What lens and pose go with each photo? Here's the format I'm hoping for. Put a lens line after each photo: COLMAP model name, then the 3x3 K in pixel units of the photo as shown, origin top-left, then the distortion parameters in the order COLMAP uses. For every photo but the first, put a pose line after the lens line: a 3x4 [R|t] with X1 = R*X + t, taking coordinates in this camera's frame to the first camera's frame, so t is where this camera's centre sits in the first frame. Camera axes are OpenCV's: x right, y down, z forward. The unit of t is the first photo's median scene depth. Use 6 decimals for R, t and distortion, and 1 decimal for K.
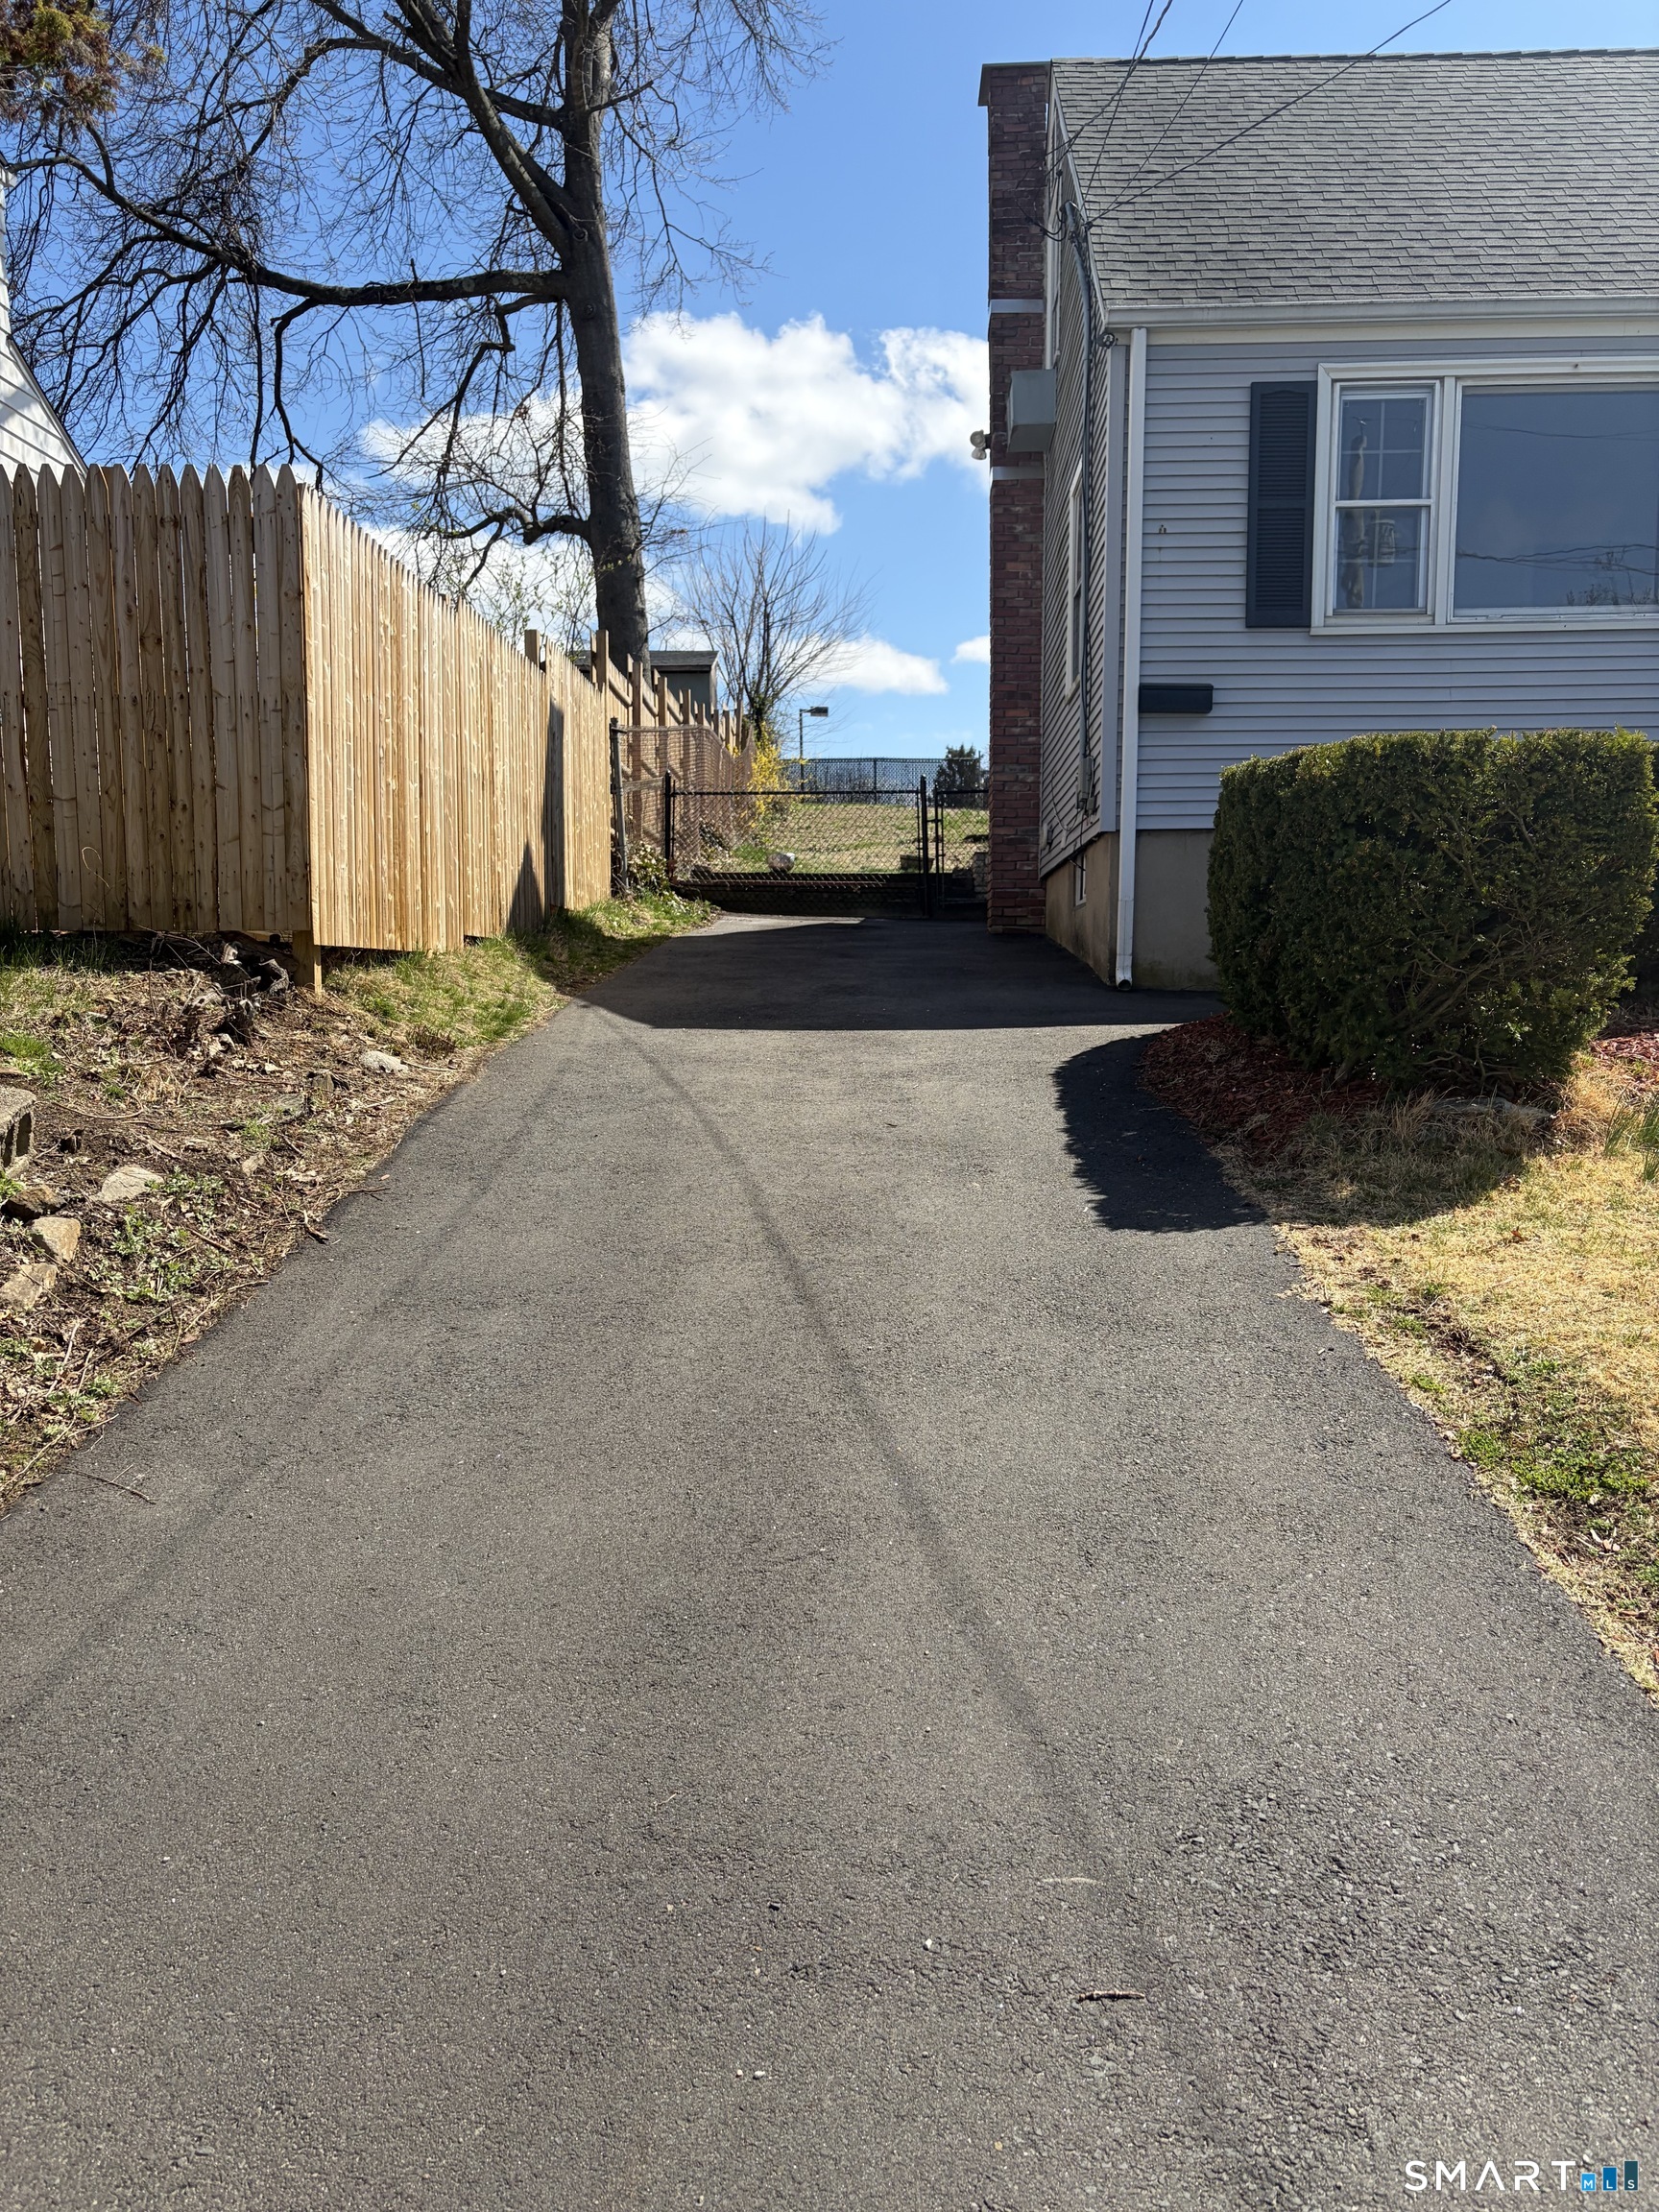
lens RADIAL K [[1679.3, 0, 829.1], [0, 1679.3, 1113.8], [0, 0, 1]] dist [0.054742, -0.057322]
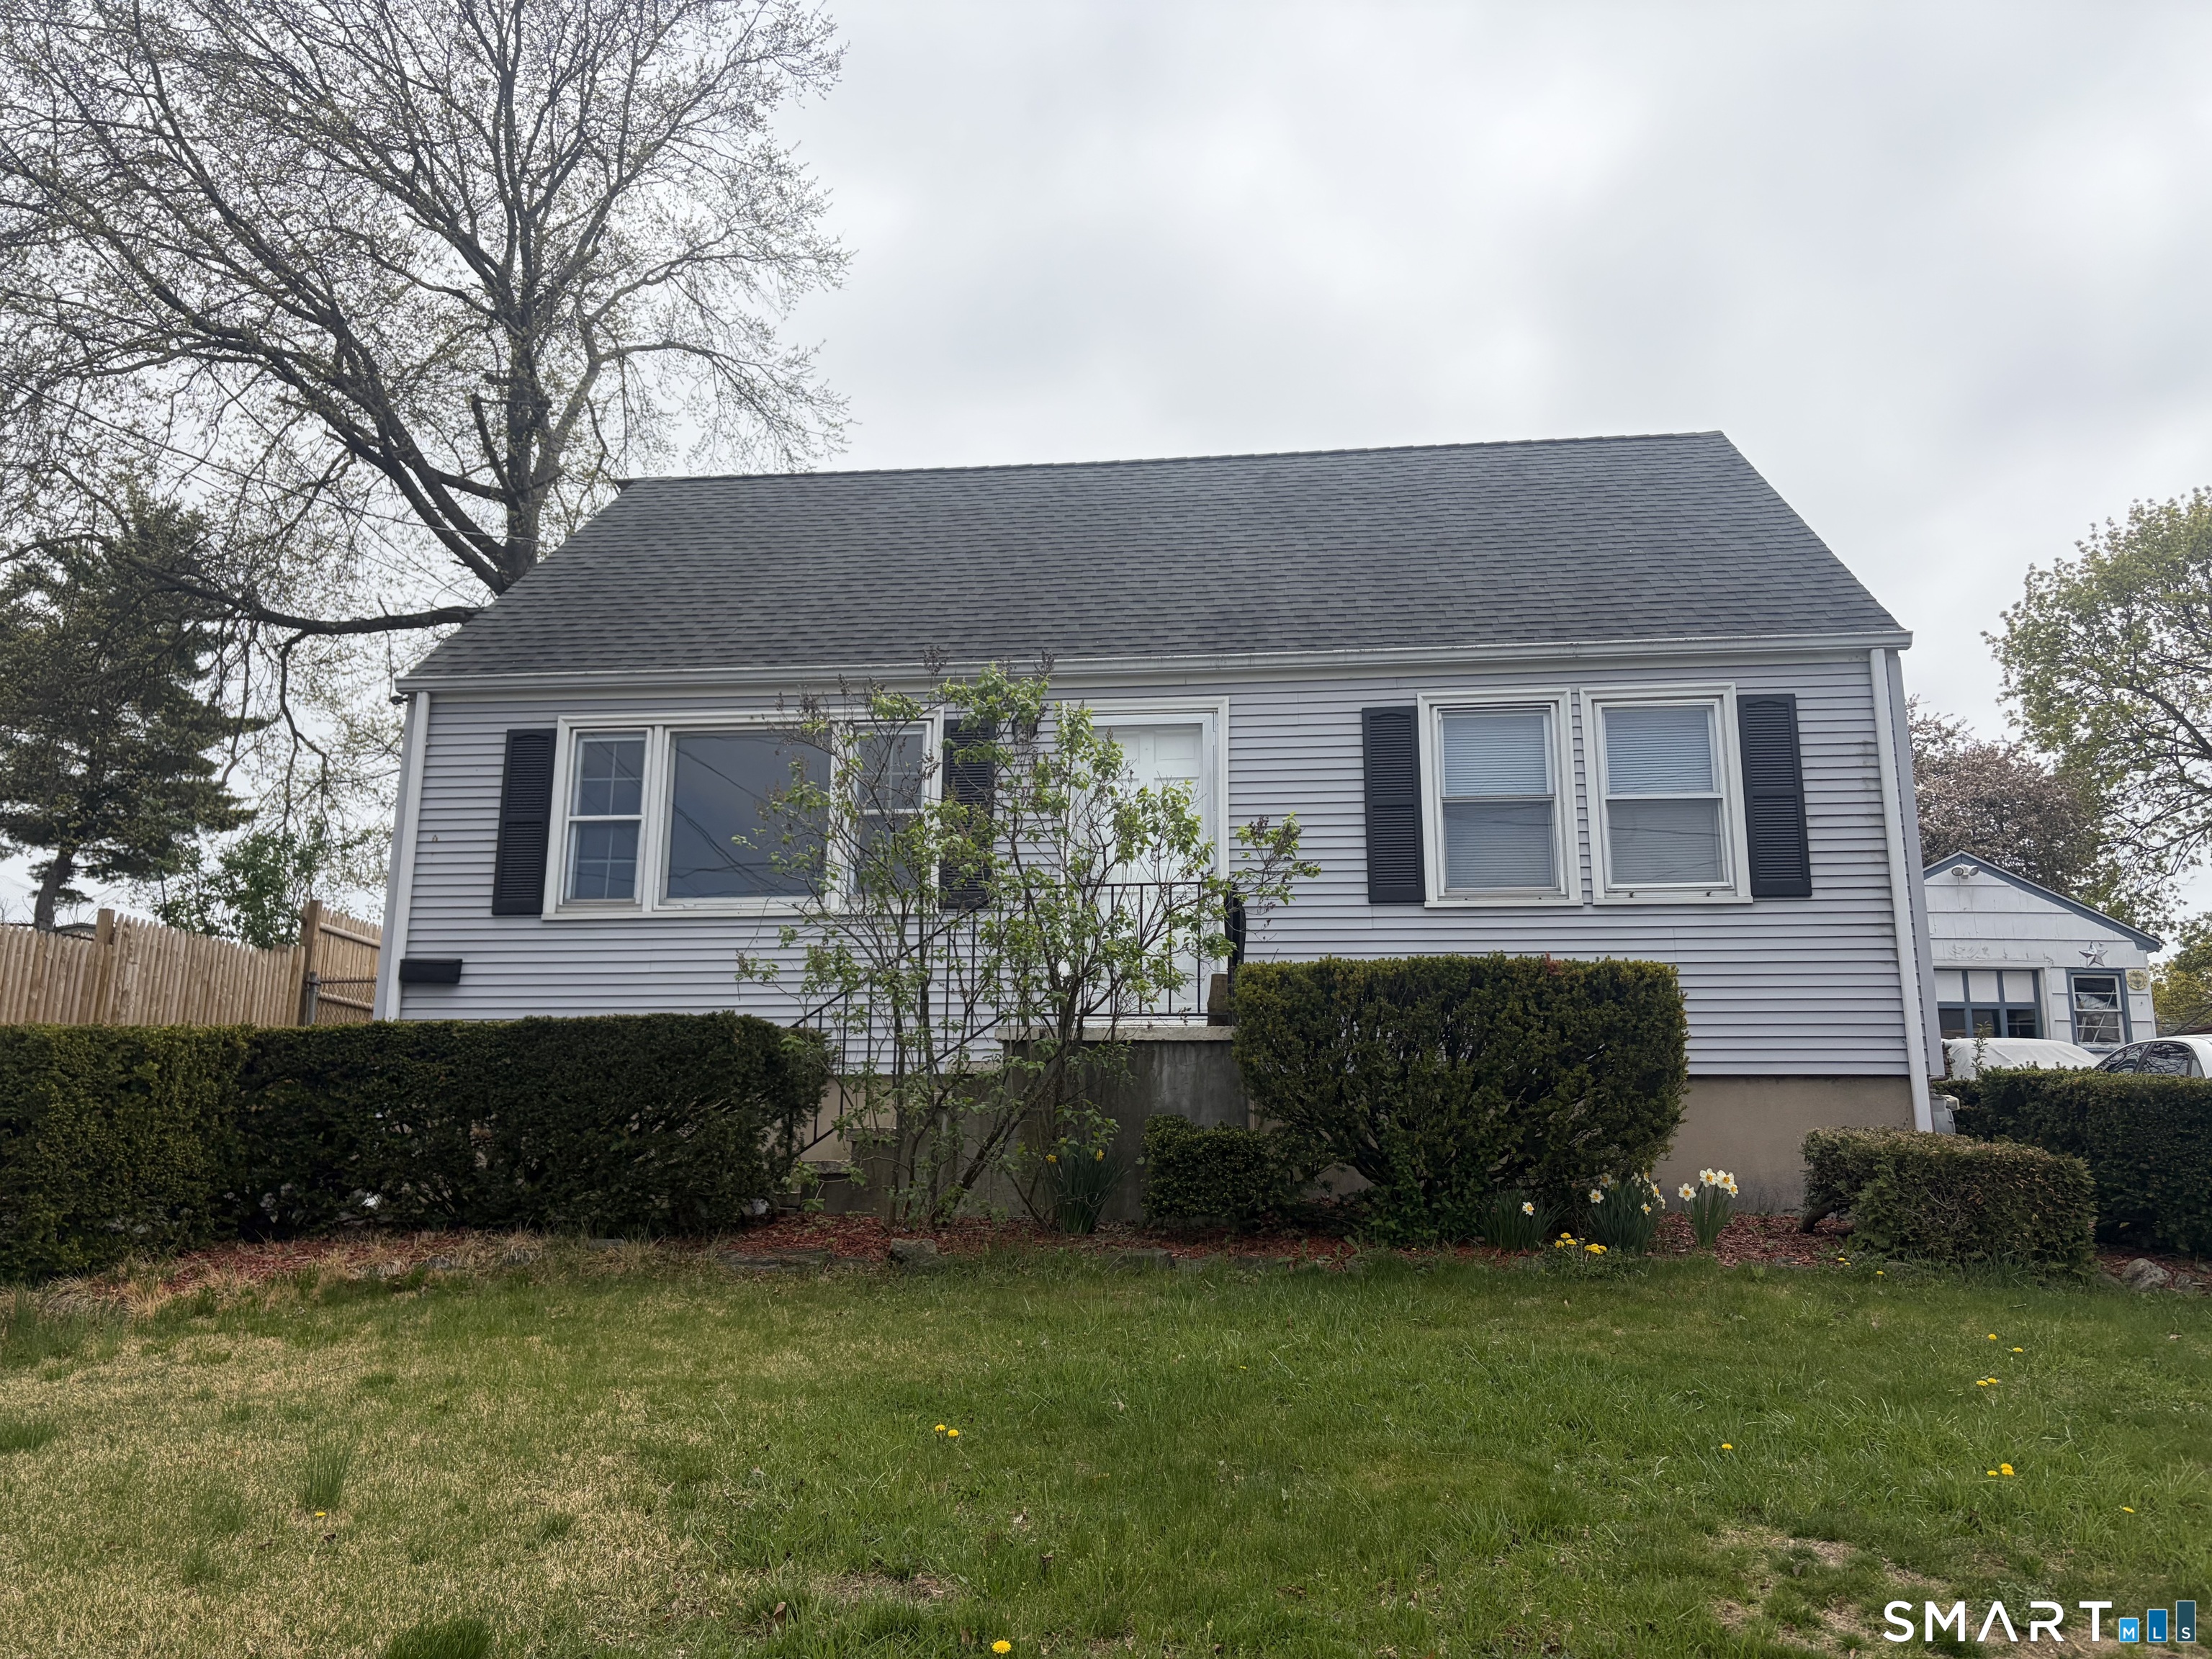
lens RADIAL K [[1679.3, 0, 1106.4], [0, 1679.3, 822.5], [0, 0, 1]] dist [0.054742, -0.057322]
pose [[0.993769, -0.007794, -0.111191, 0.825860], [-0.024889, 0.956850, -0.289513, -0.007054], [0.108649, 0.290477, 0.950694, -0.138393]]
